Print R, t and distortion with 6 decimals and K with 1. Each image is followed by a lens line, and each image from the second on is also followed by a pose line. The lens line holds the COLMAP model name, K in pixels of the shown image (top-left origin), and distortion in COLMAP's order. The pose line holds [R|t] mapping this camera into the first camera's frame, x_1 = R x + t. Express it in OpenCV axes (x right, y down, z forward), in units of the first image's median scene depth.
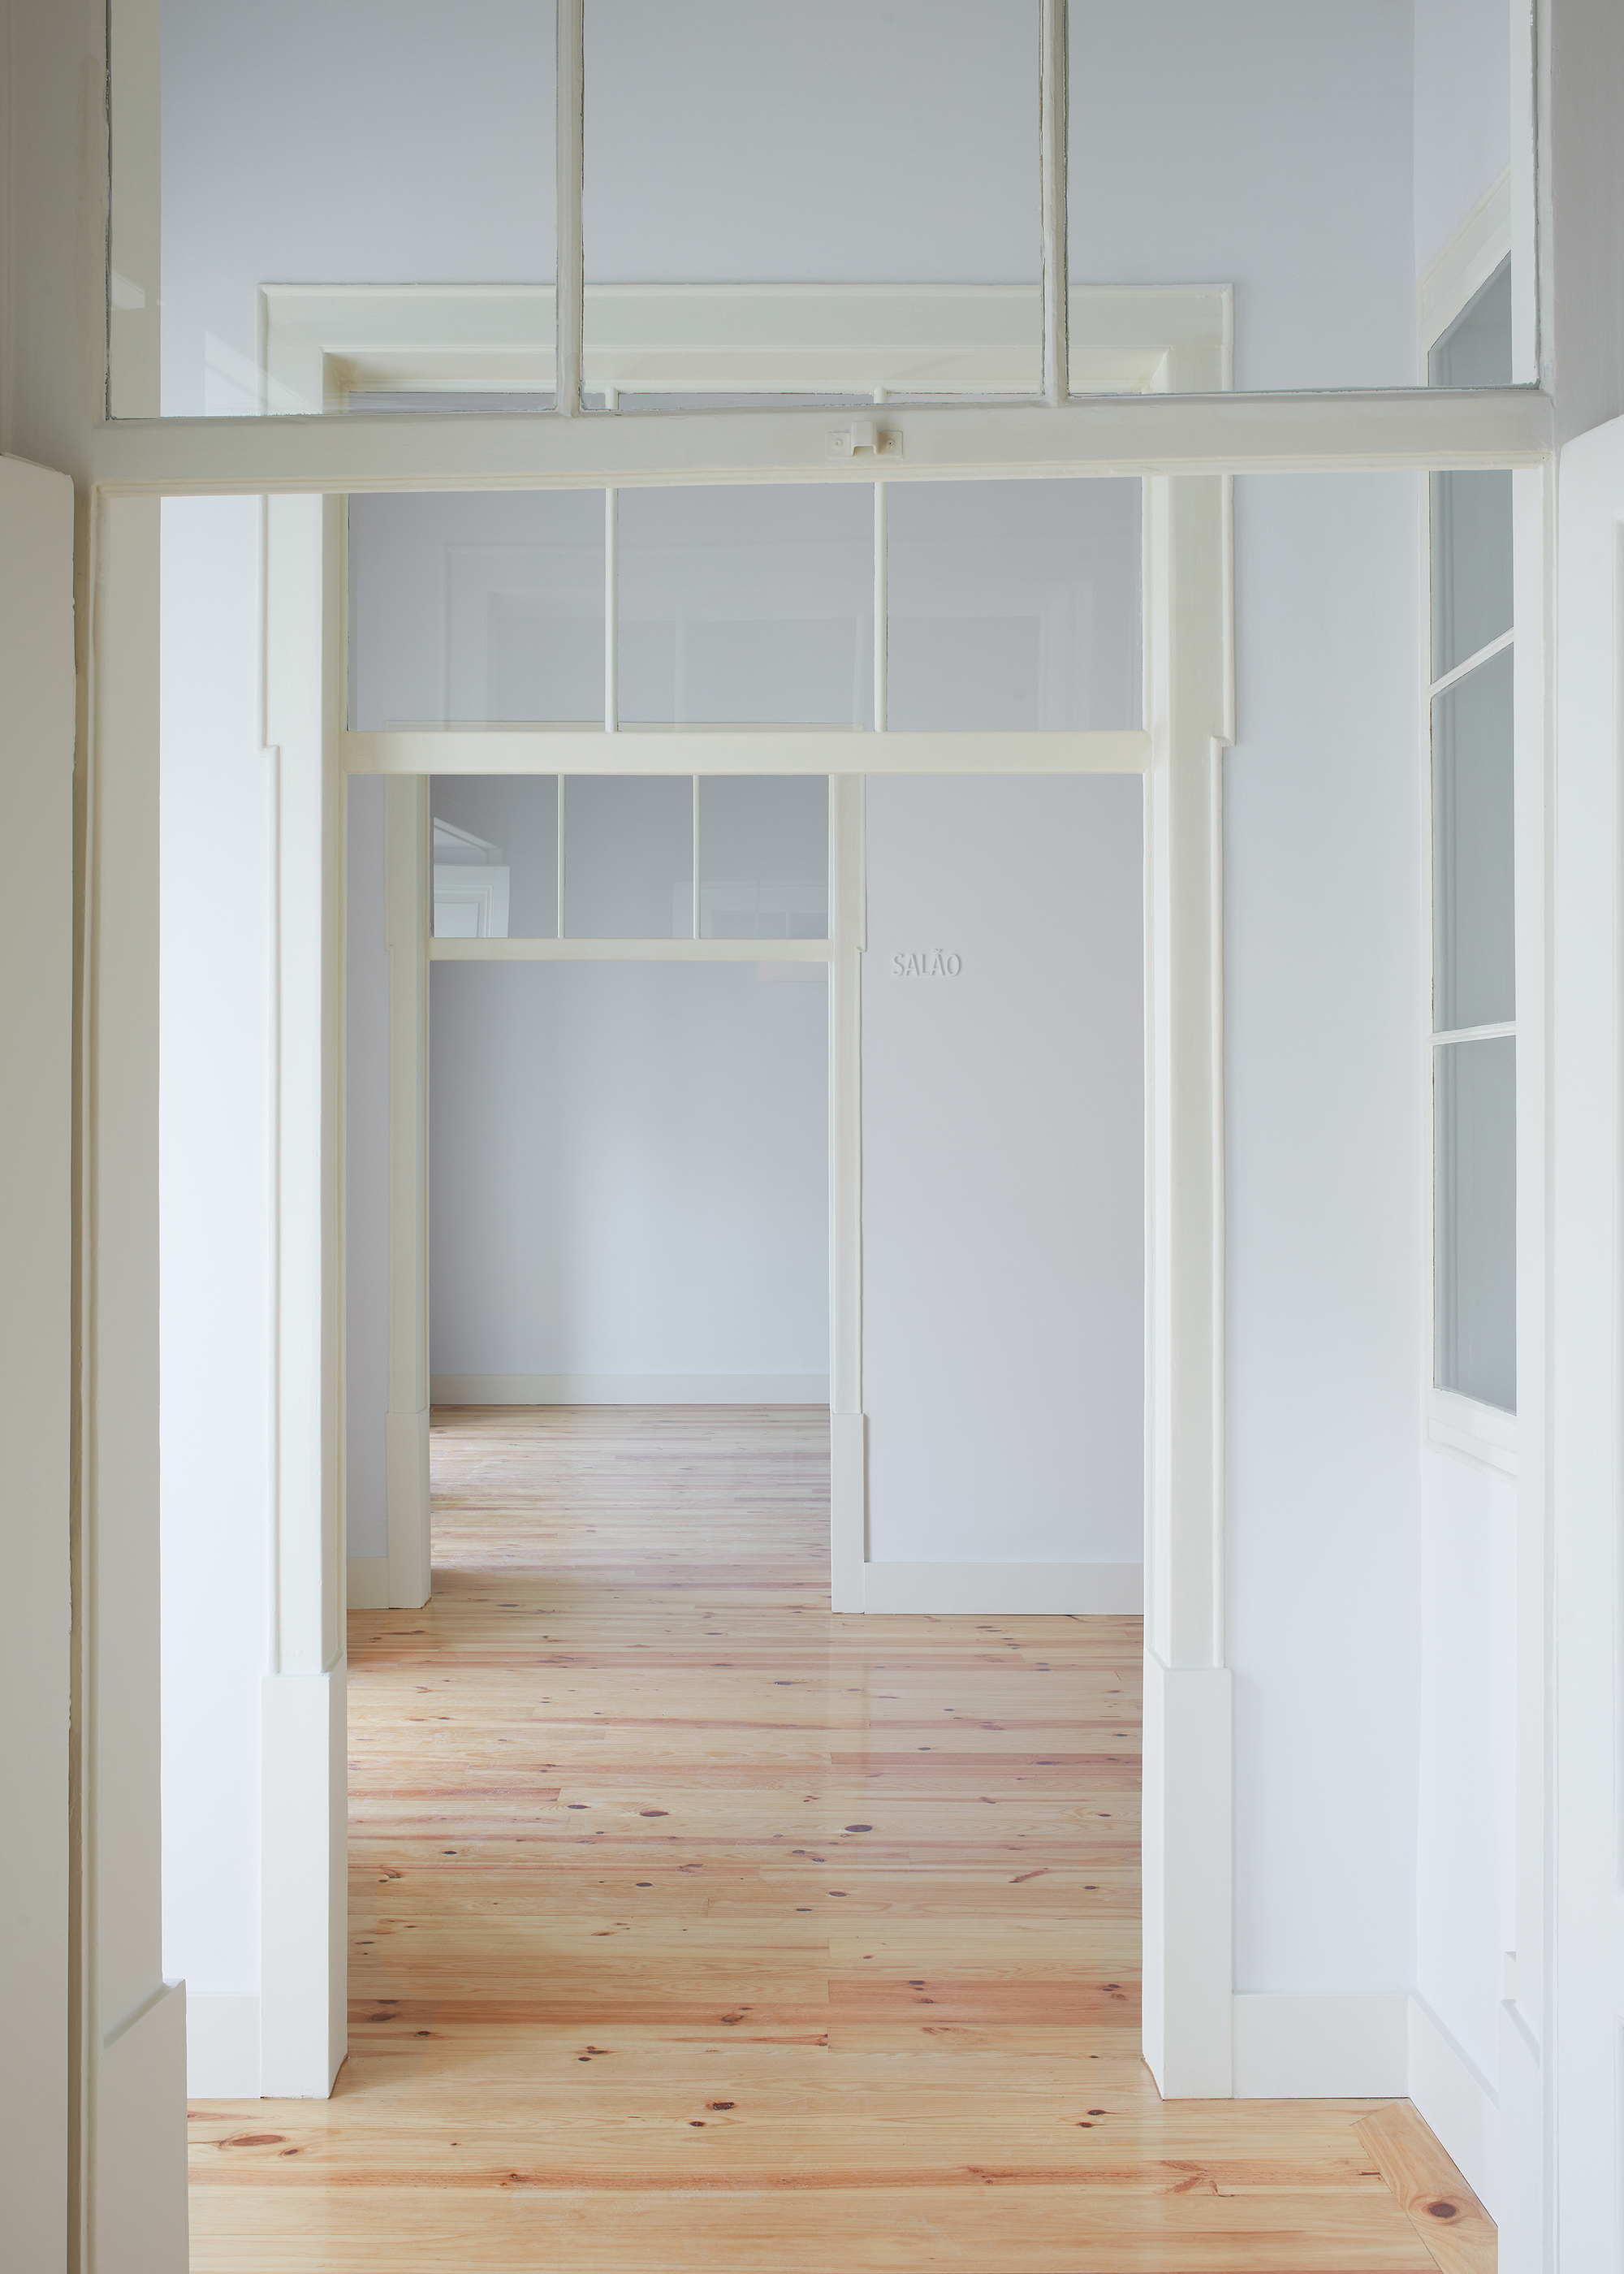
lens RADIAL K [[2471.8, 0, 812.0], [0, 2471.8, 1137.0], [0, 0, 1]] dist [-0.000276, 0.557282]
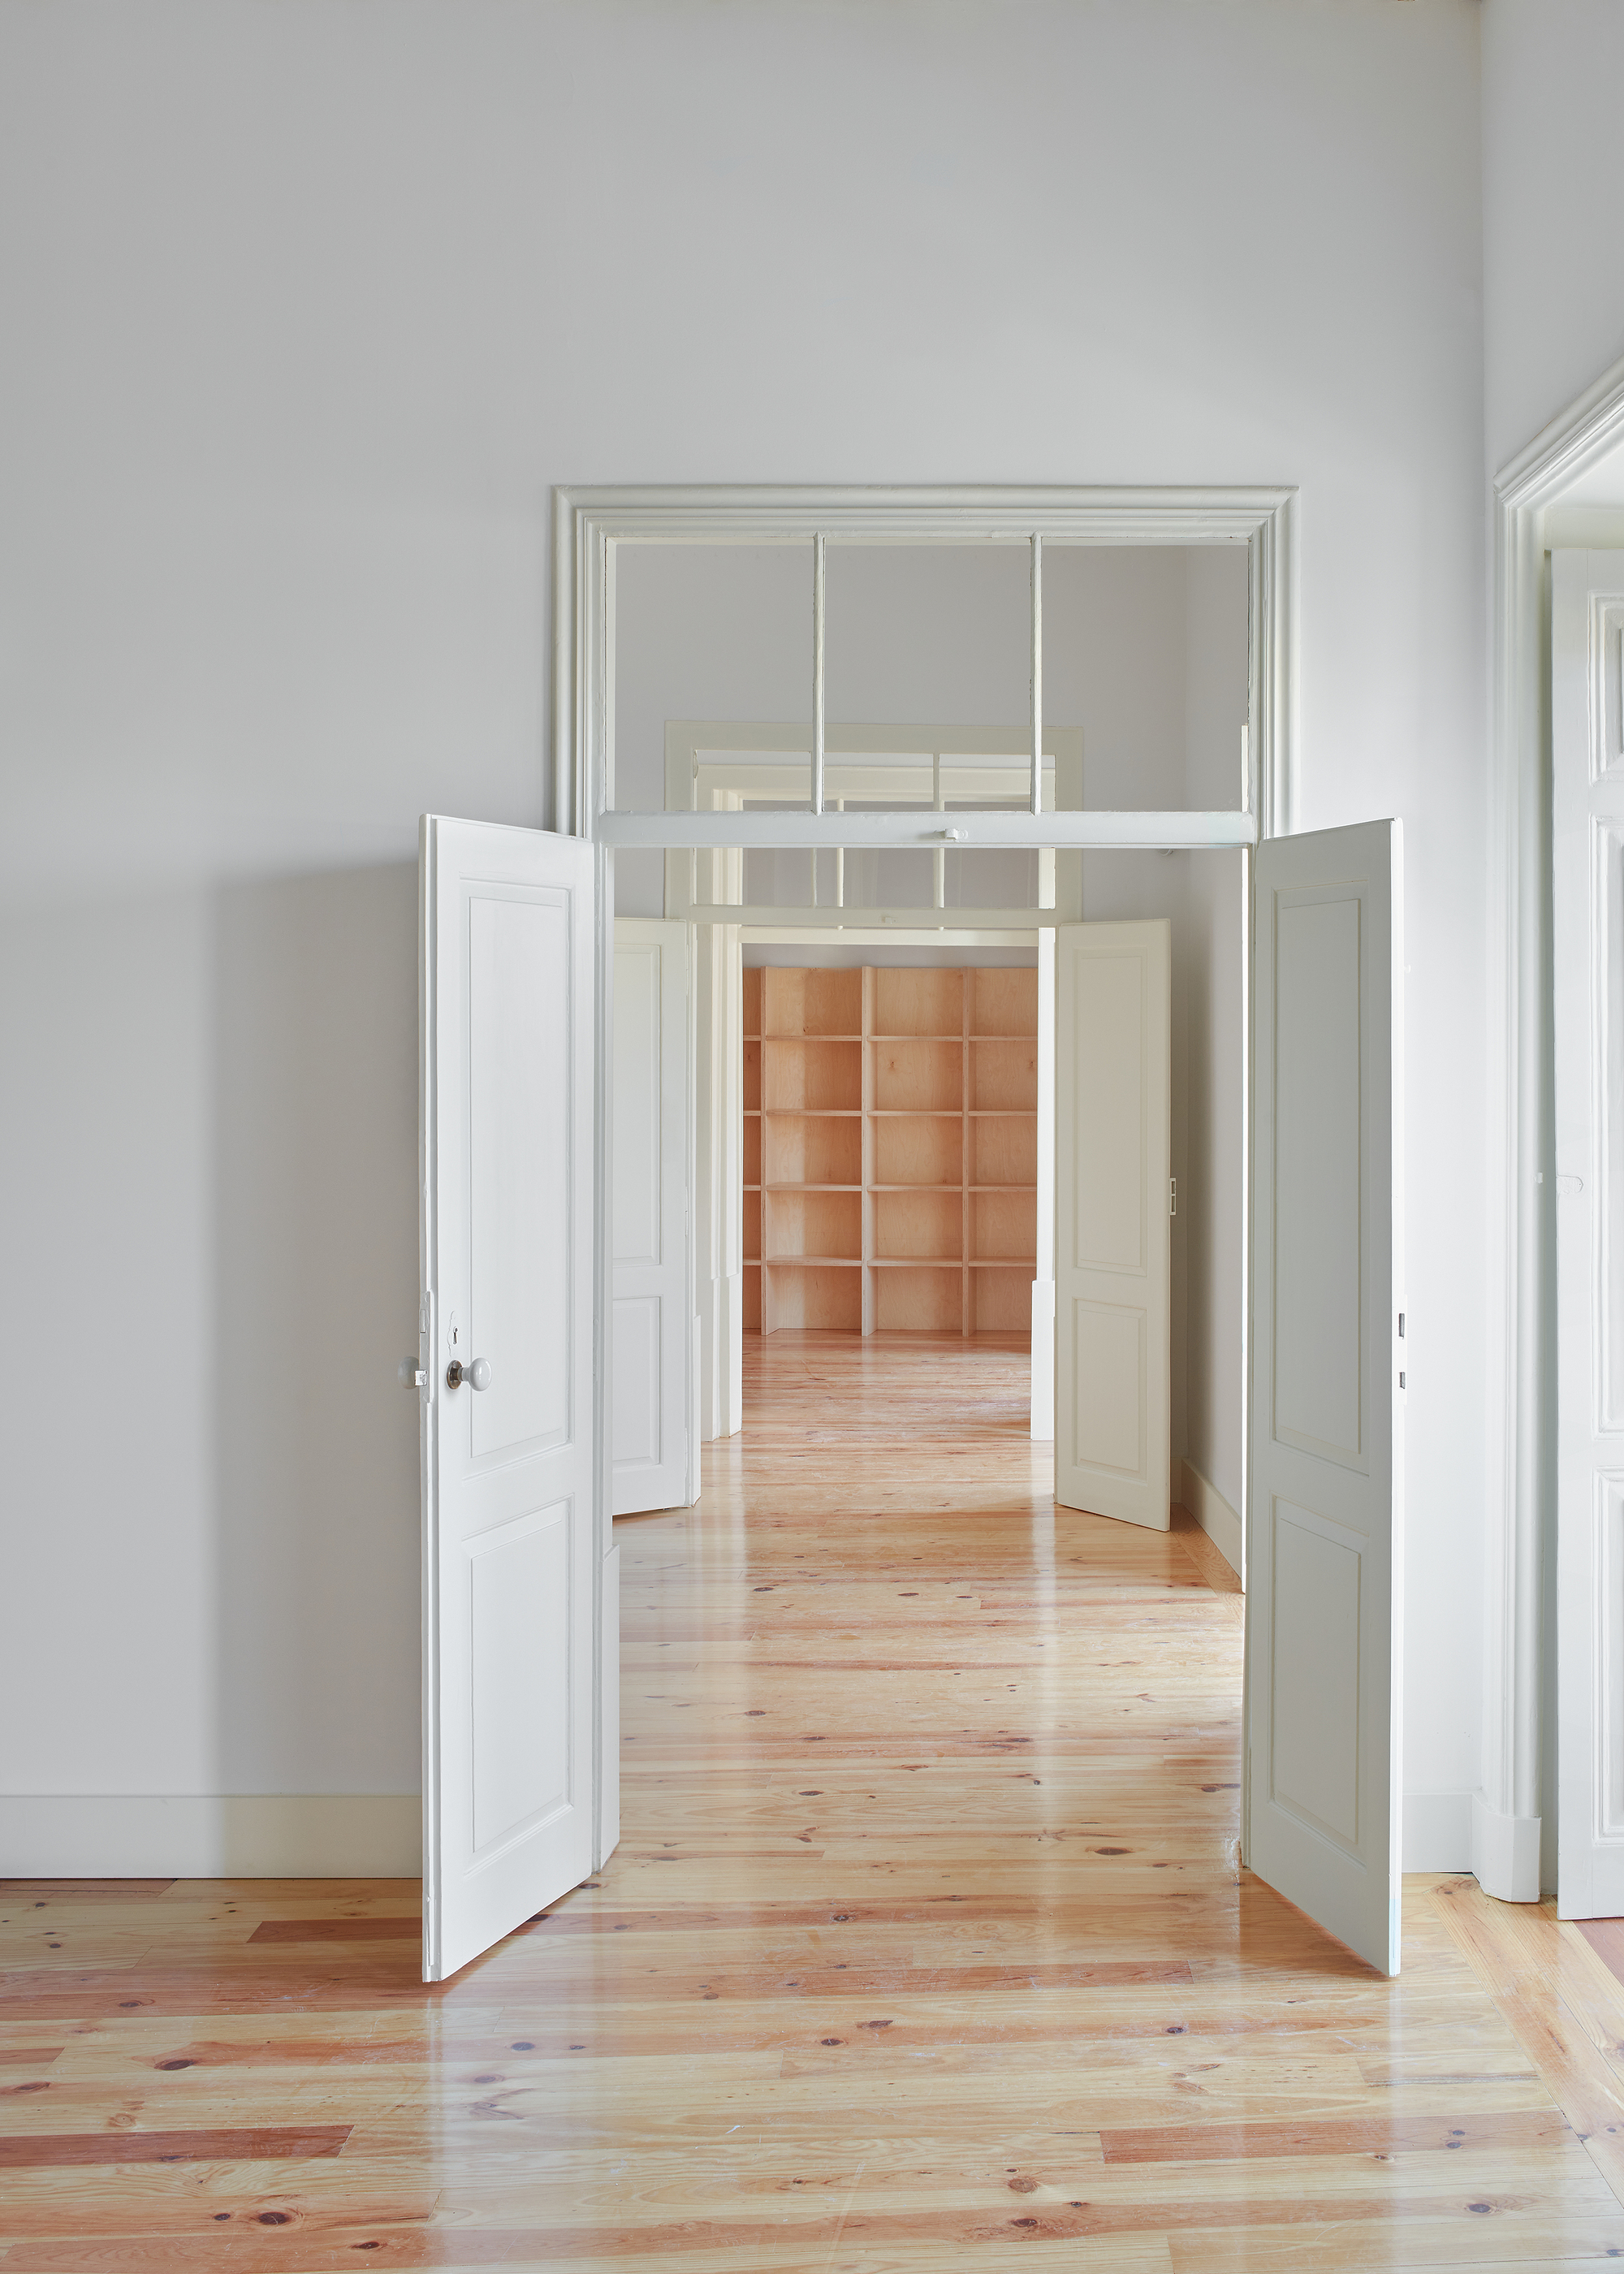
lens RADIAL K [[2471.8, 0, 812.0], [0, 2471.8, 1137.0], [0, 0, 1]] dist [-0.000276, 0.557282]
pose [[-0.993572, 0.002417, 0.113175, -0.153743], [0.000239, 0.999815, -0.019258, 0.037743], [-0.113201, -0.019108, -0.993388, 2.187829]]
